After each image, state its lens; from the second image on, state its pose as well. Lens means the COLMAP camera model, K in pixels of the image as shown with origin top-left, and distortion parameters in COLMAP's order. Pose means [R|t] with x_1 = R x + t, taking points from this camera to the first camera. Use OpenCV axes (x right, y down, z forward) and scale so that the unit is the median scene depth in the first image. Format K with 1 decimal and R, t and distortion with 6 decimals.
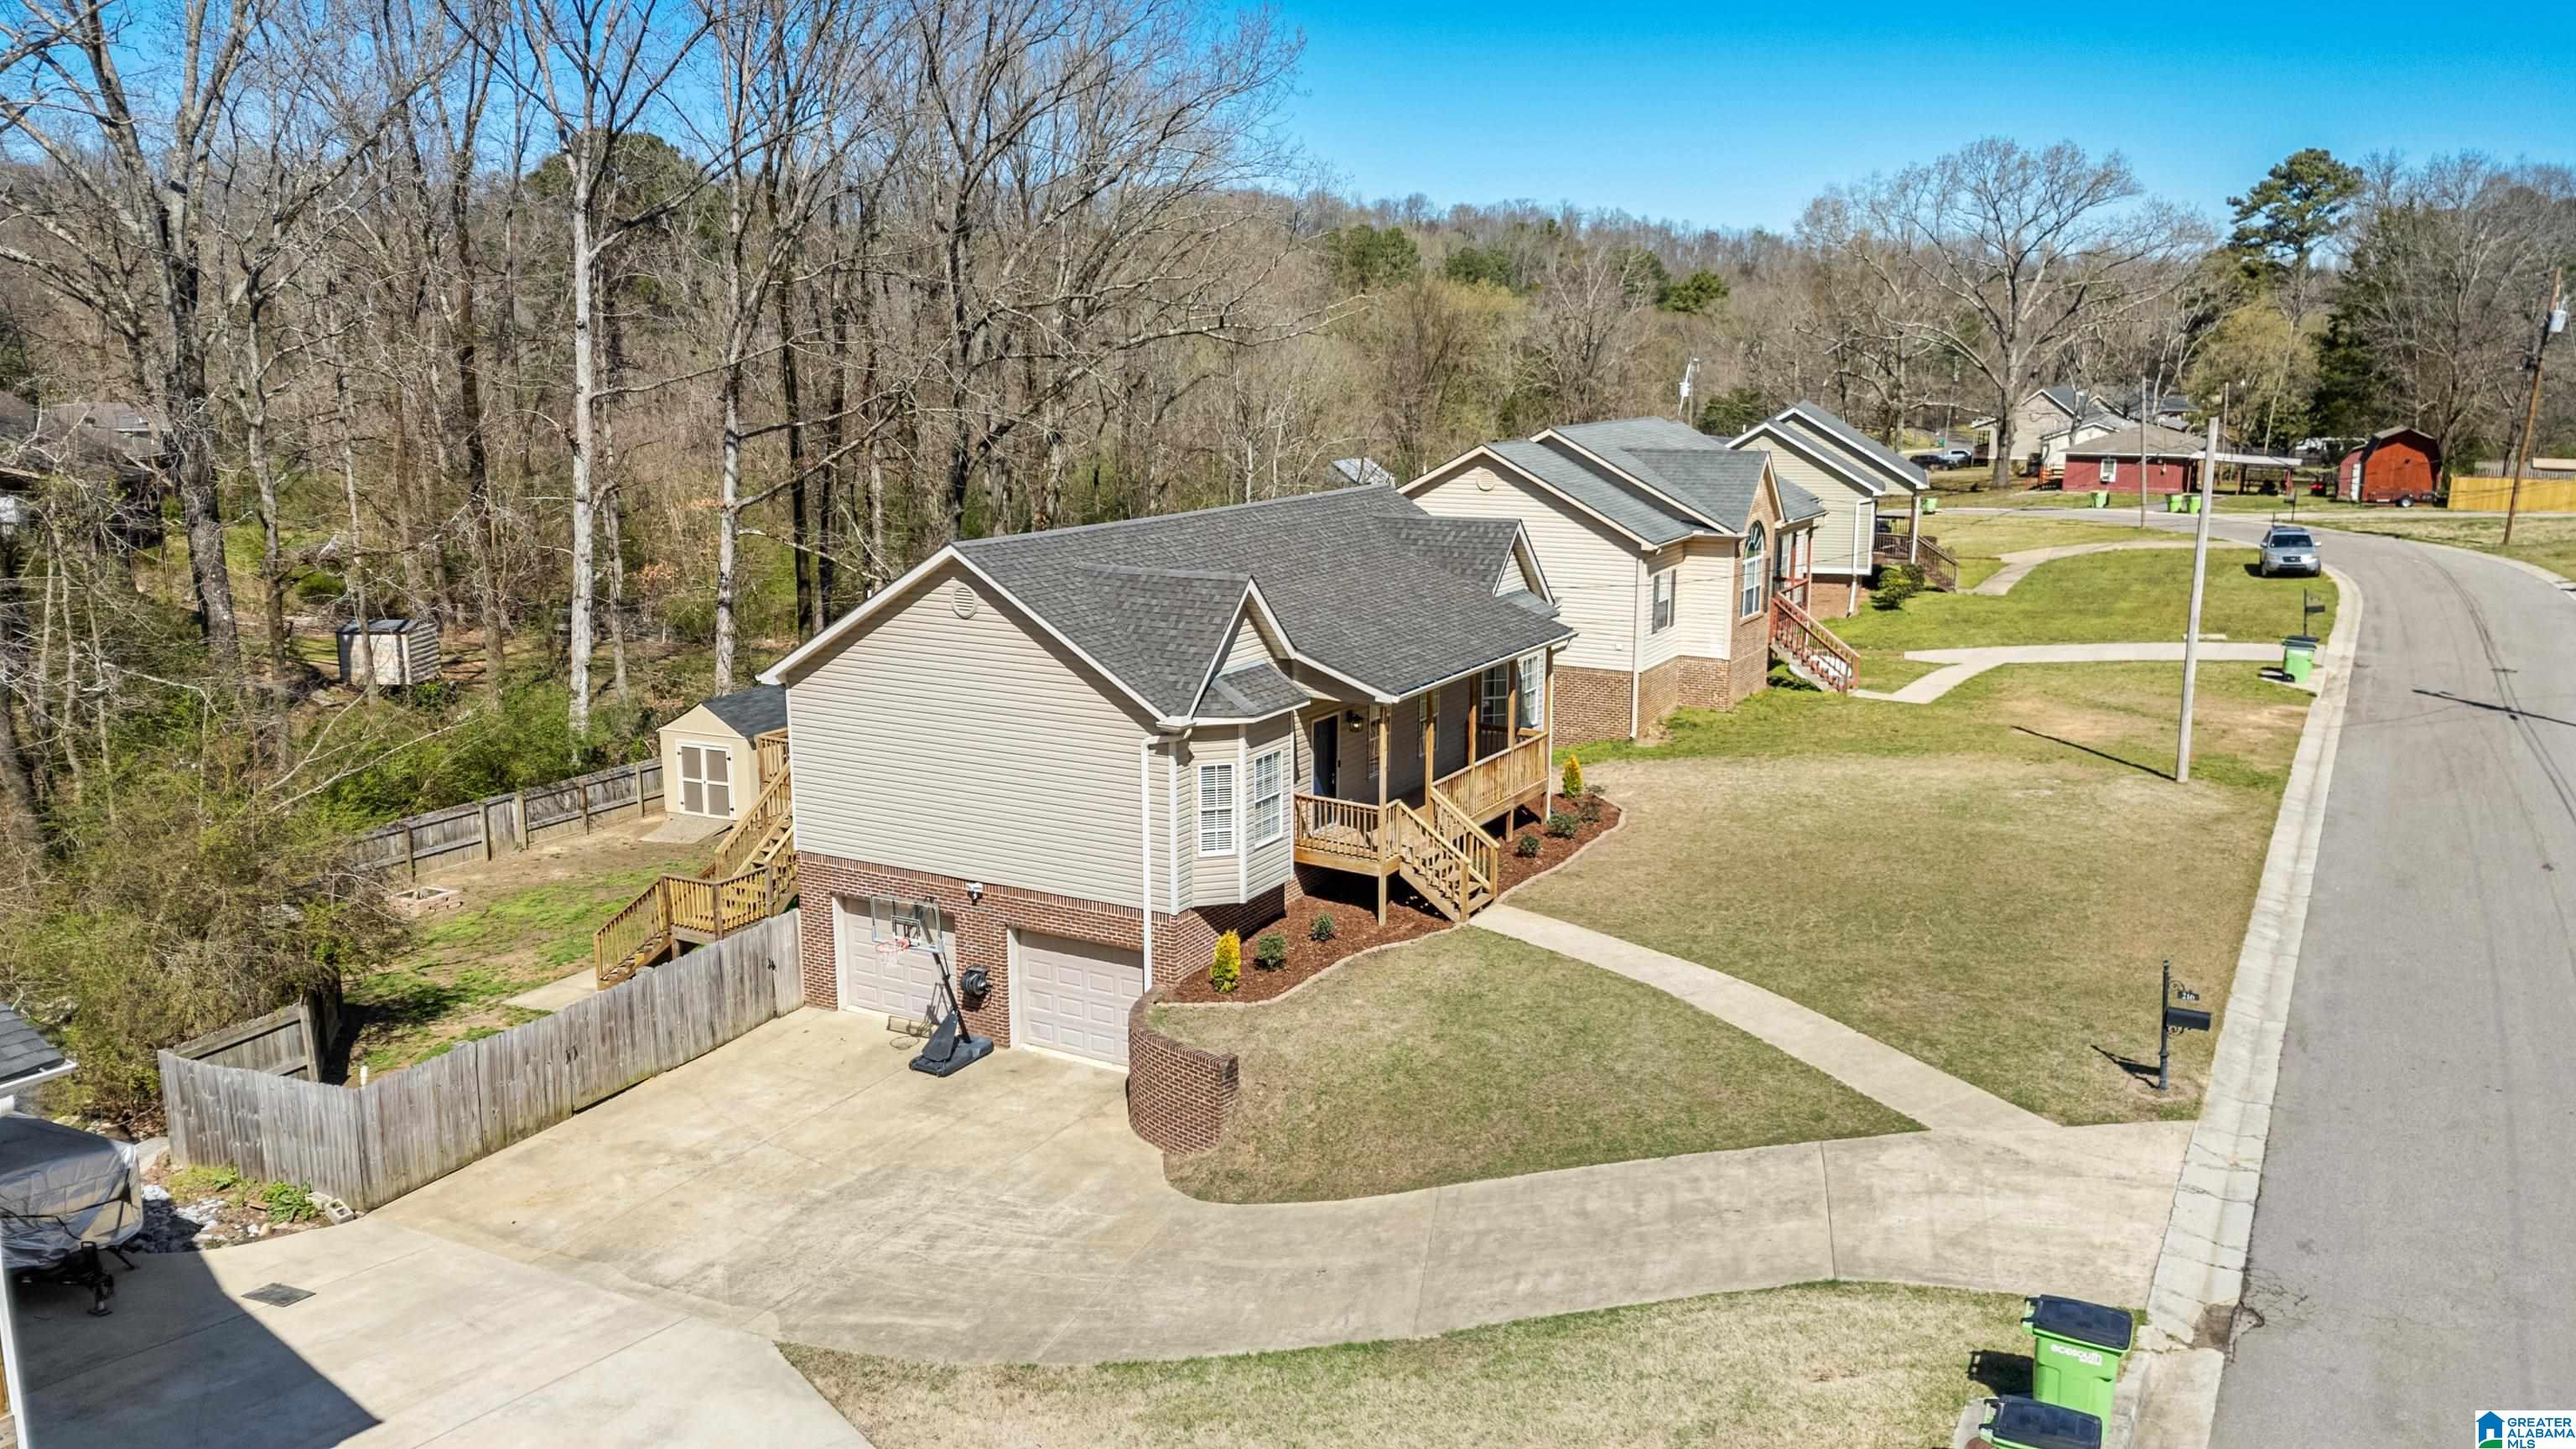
lens RADIAL K [[1895.8, 0, 1294.6], [0, 1895.8, 725.9], [0, 0, 1]] dist [0.044459, 0.002270]
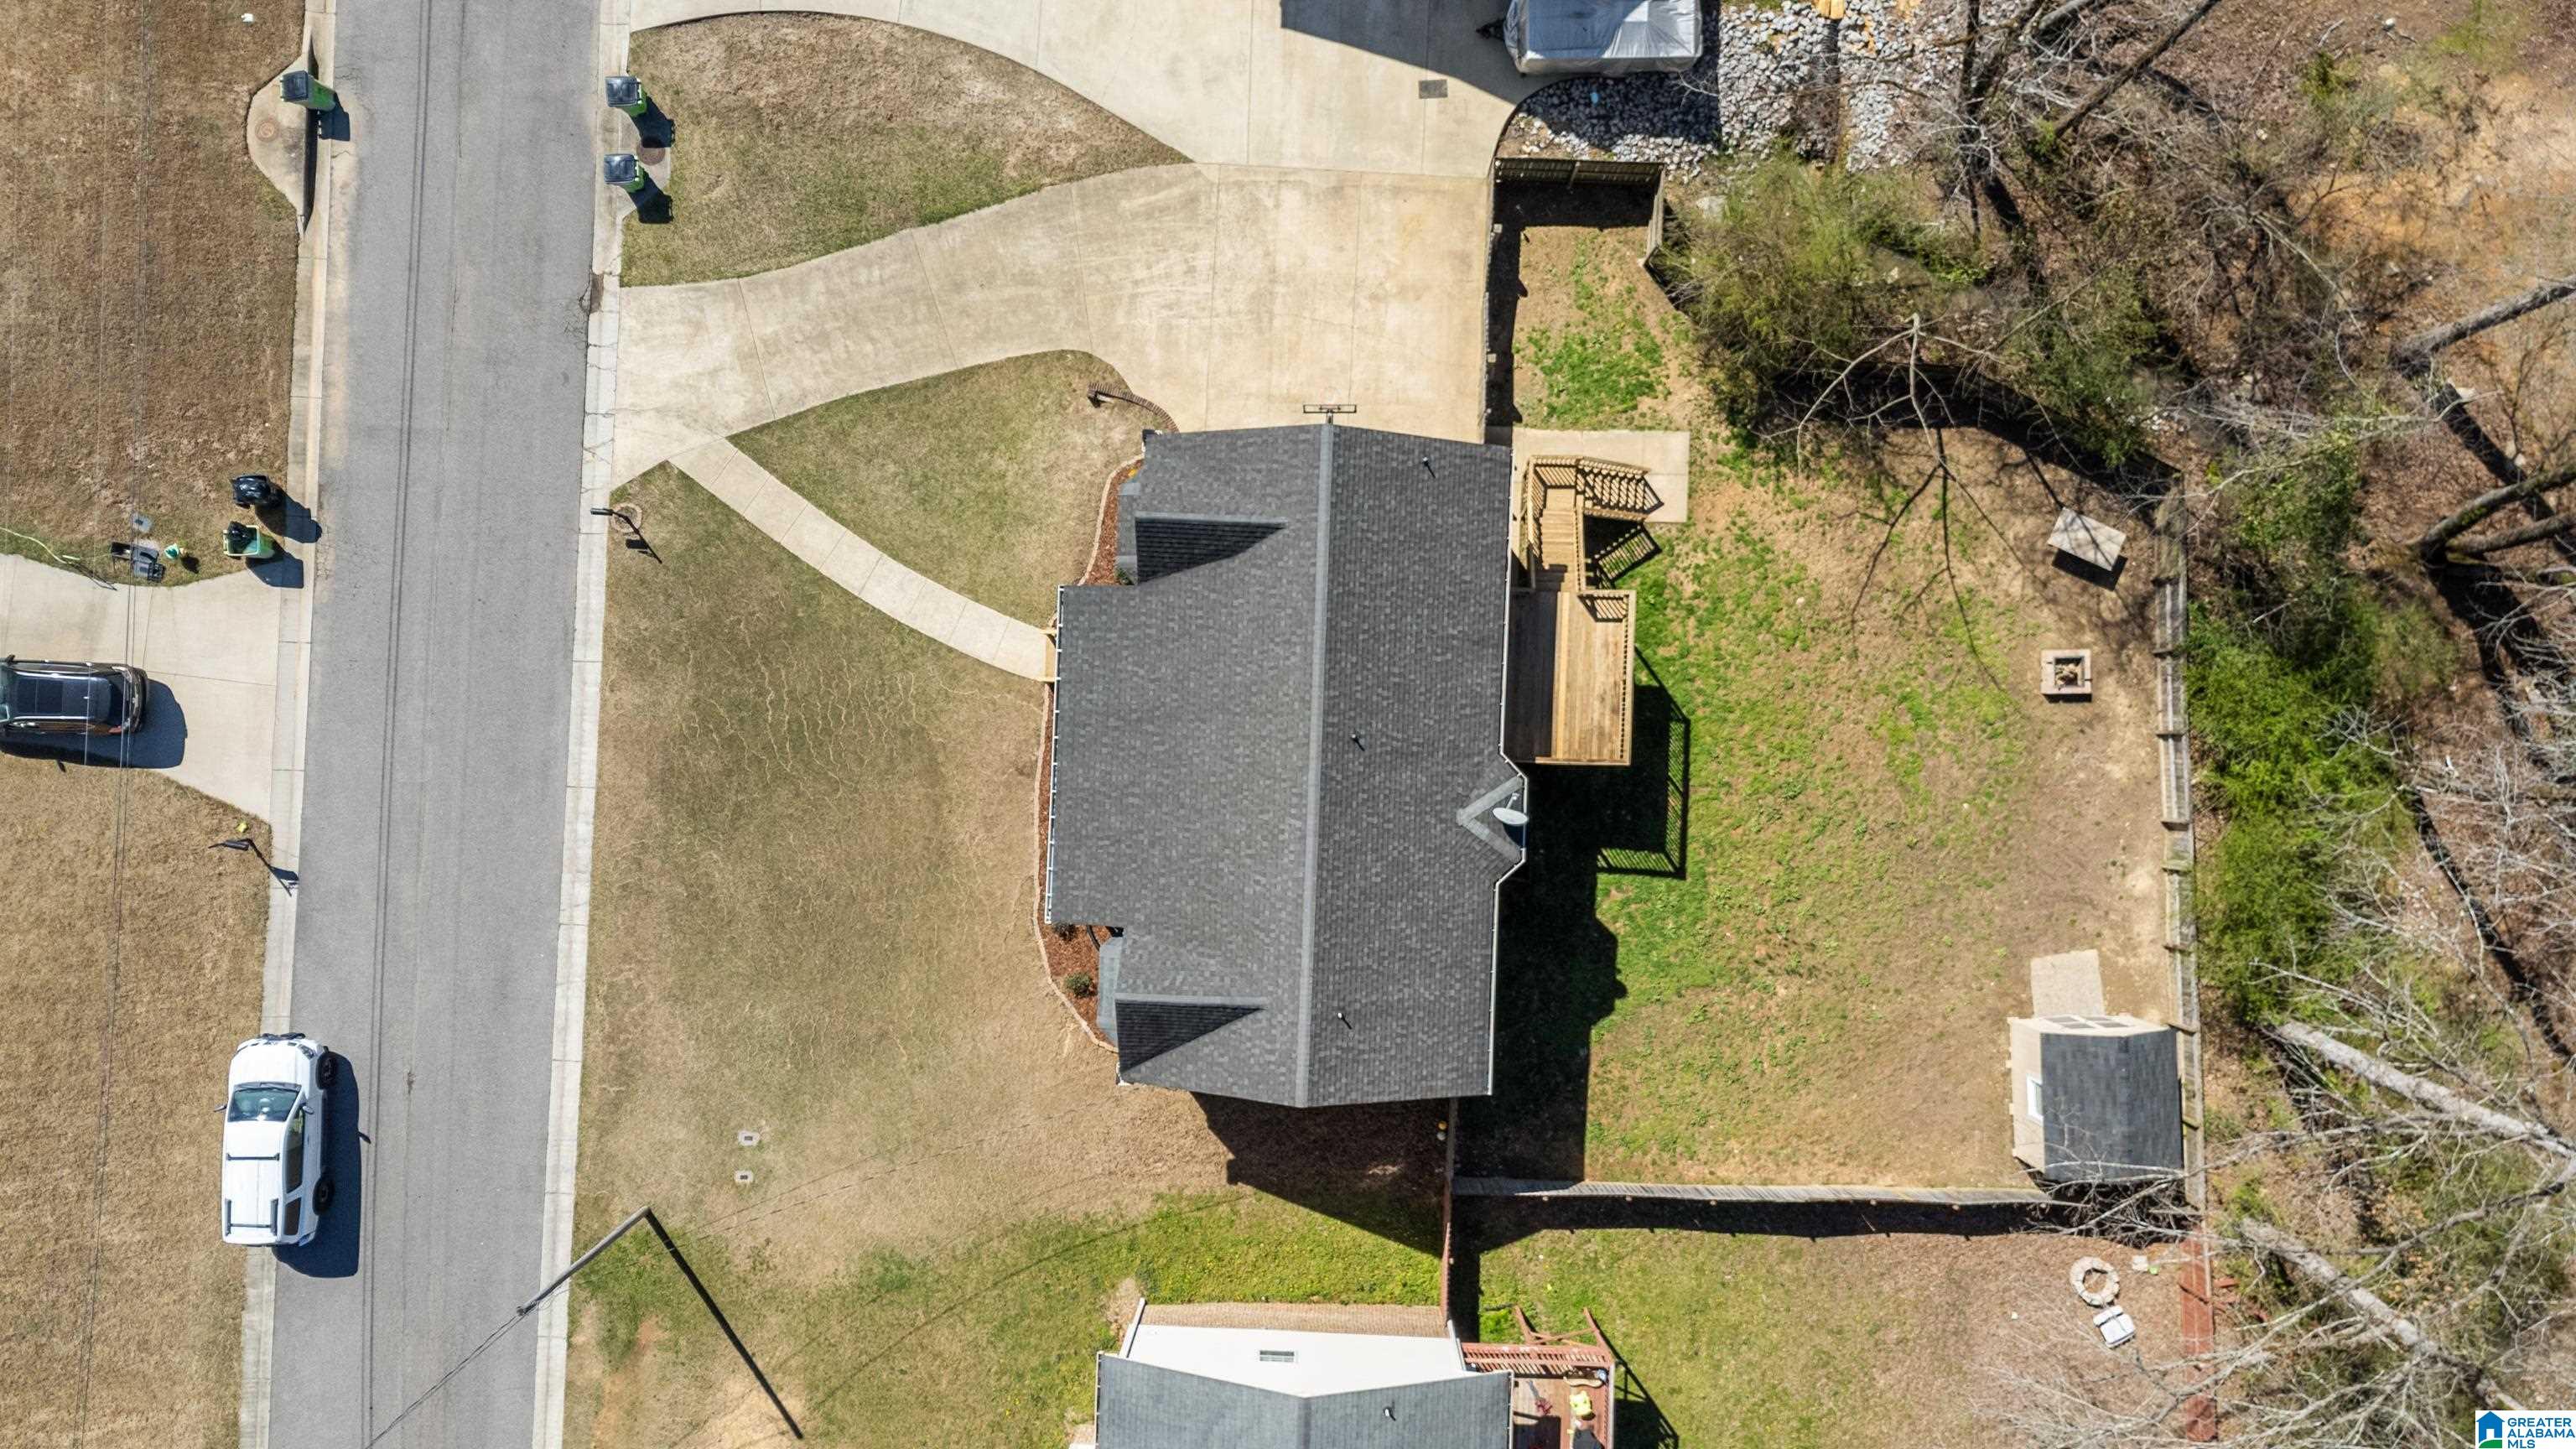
lens RADIAL K [[1895.8, 0, 1294.6], [0, 1895.8, 725.9], [0, 0, 1]] dist [0.044459, 0.002270]
pose [[-0.887511, 0.460508, 0.015978, -0.086081], [-0.071482, -0.171853, 0.982526, -1.617453], [0.455207, 0.870861, 0.185440, 0.991407]]
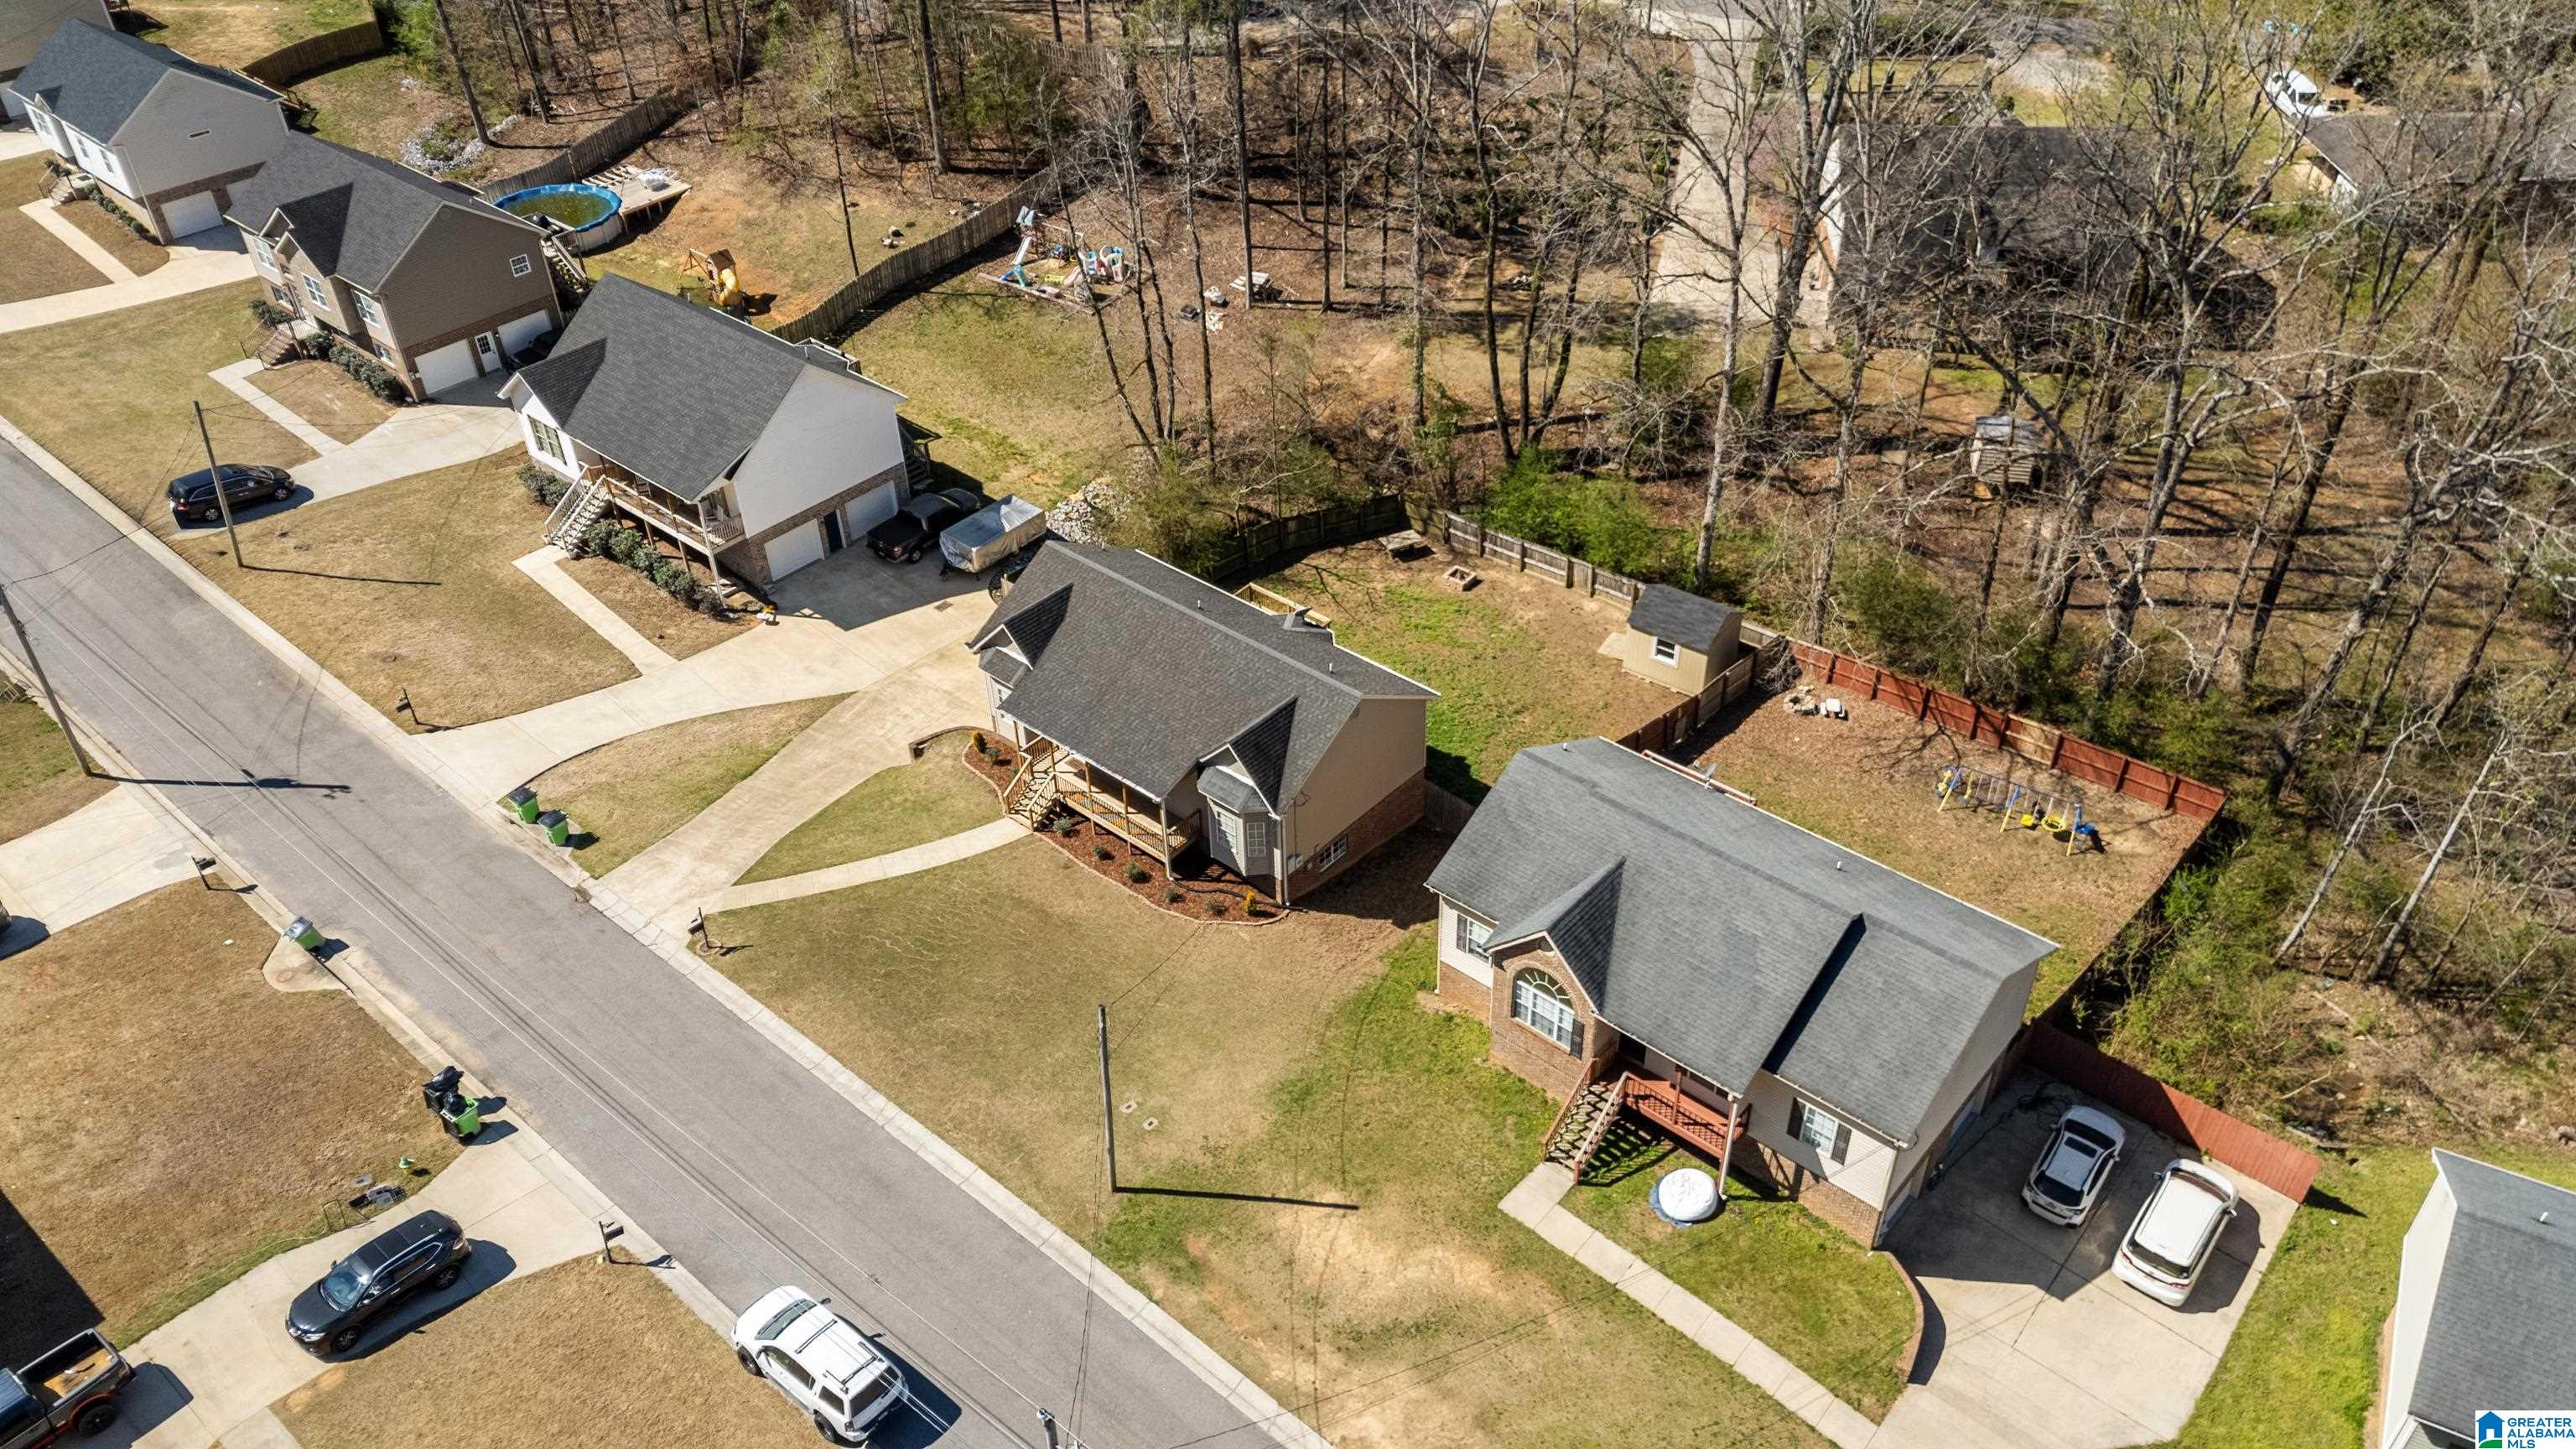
lens RADIAL K [[1888.7, 0, 1288.0], [0, 1888.7, 724.5], [0, 0, 1]] dist [0.092178, -0.101942]
pose [[-0.199120, 0.602691, -0.772732, 1.829152], [-0.173941, 0.754266, 0.633110, -1.564920], [0.964415, 0.260474, -0.045357, 1.560277]]
